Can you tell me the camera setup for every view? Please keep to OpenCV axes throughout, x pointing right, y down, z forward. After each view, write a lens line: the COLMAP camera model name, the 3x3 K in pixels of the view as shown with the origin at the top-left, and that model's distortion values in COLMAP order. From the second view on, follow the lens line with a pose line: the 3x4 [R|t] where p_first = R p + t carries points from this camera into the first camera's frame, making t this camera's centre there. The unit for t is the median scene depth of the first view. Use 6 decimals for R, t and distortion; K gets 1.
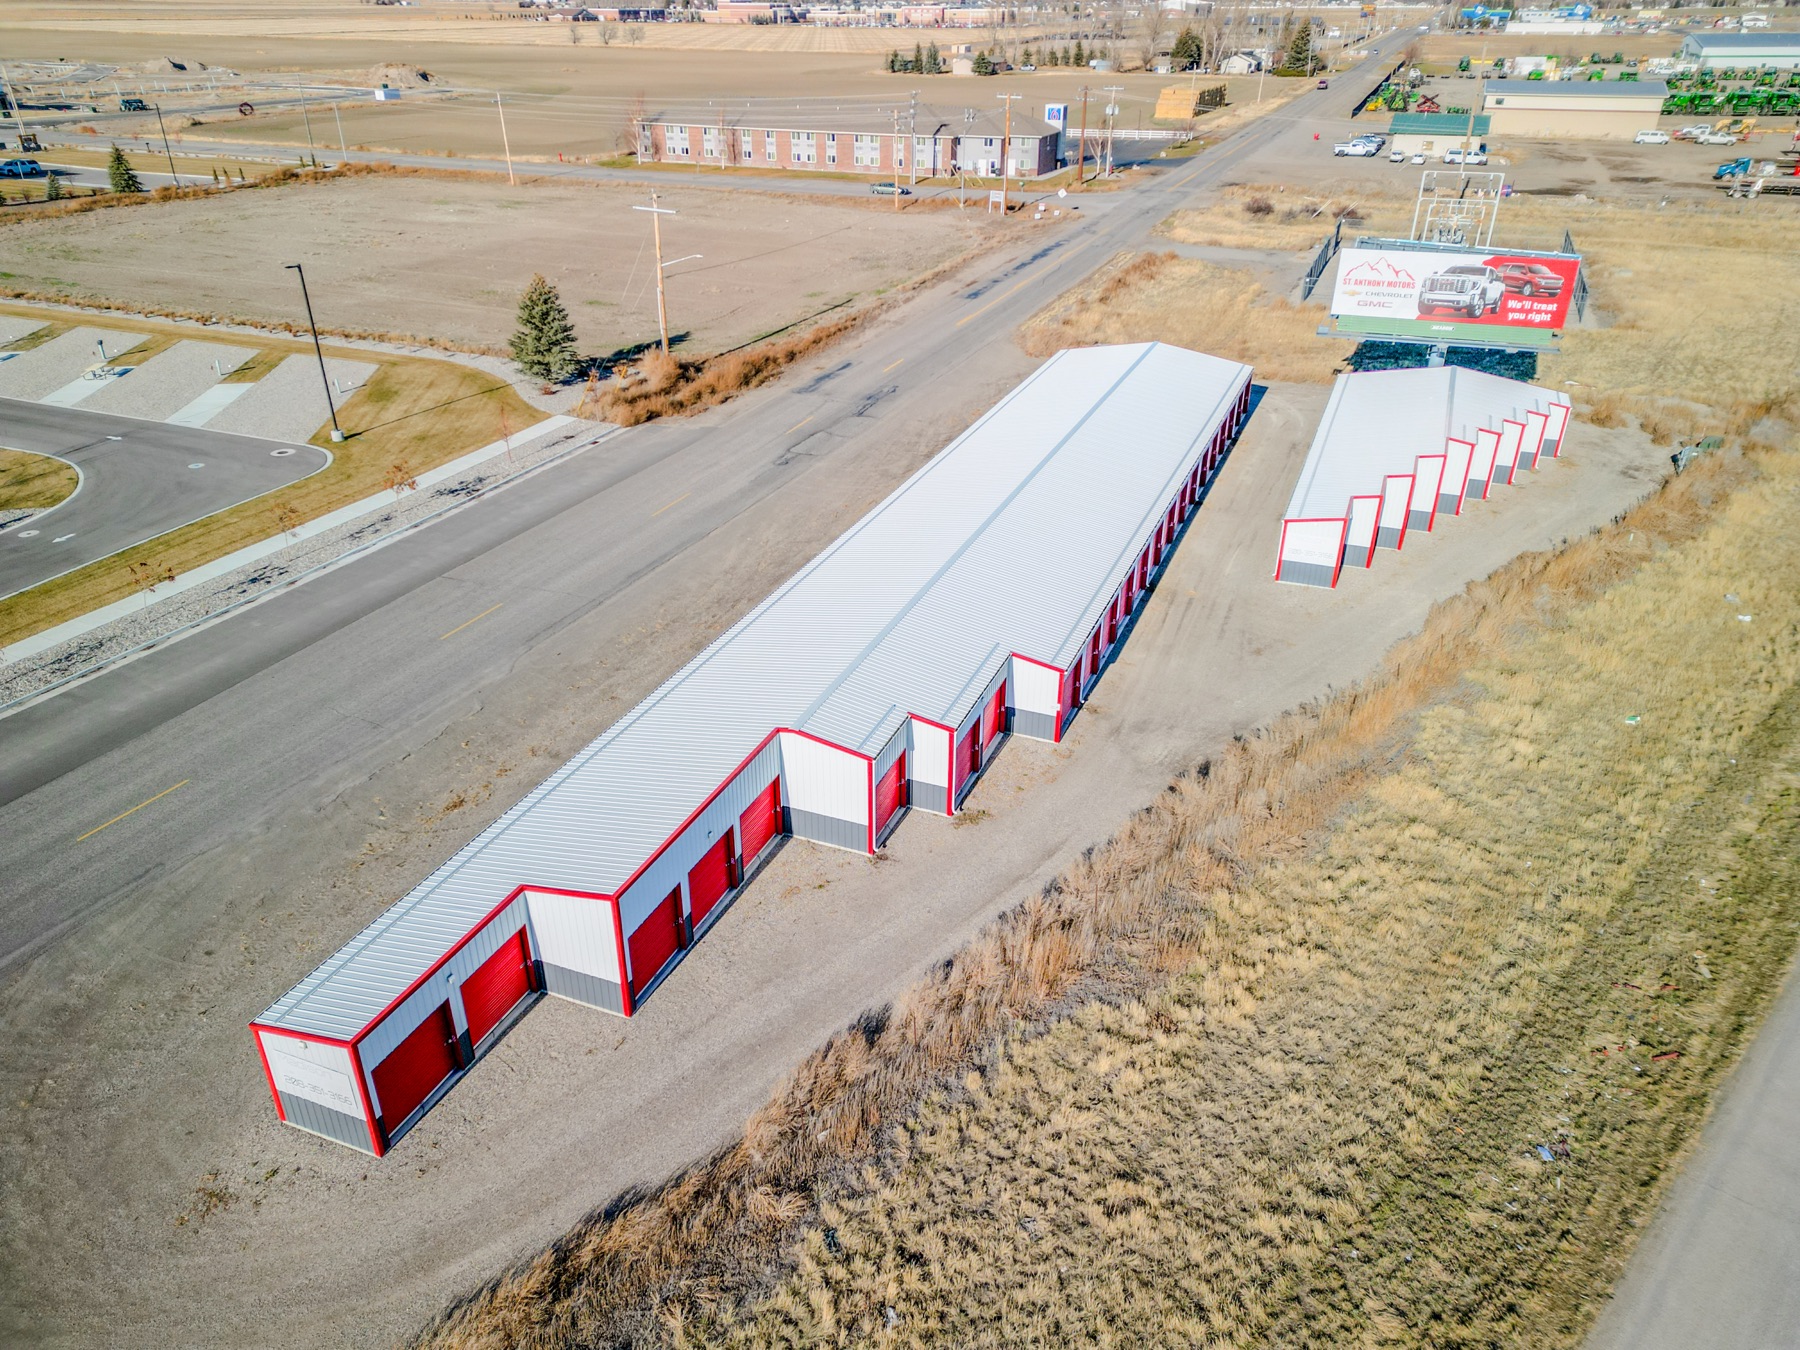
lens RADIAL K [[1244.6, 0, 896.1], [0, 1244.6, 672.1], [0, 0, 1]] dist [0.094401, -0.085618]
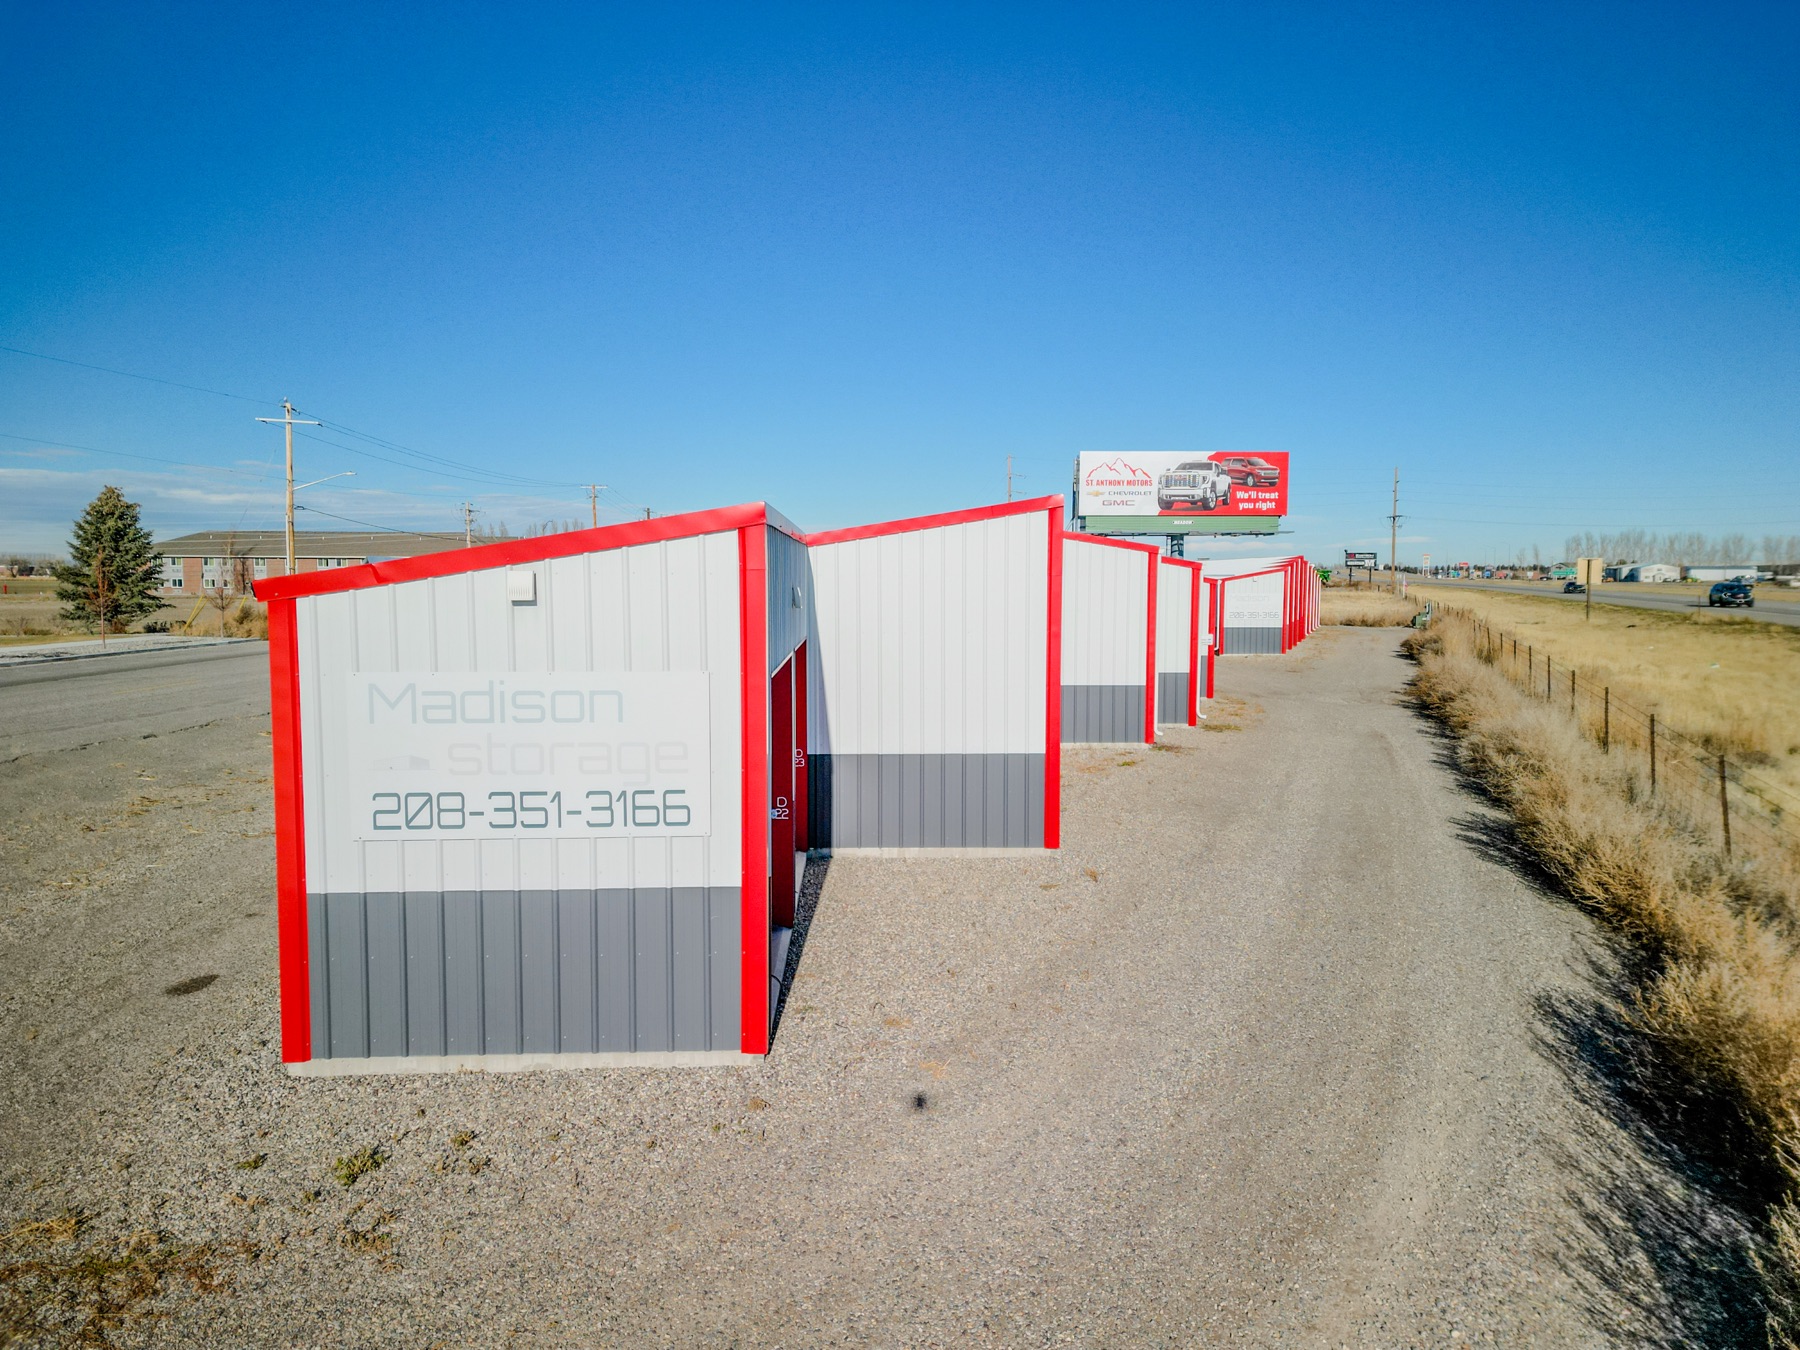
lens RADIAL K [[1247.9, 0, 896.3], [0, 1247.9, 679.9], [0, 0, 1]] dist [0.091475, -0.077951]
pose [[0.914533, -0.032055, 0.403240, -0.191430], [0.189623, 0.914516, -0.357358, 0.162190], [-0.357314, 0.403279, 0.842433, 0.287313]]
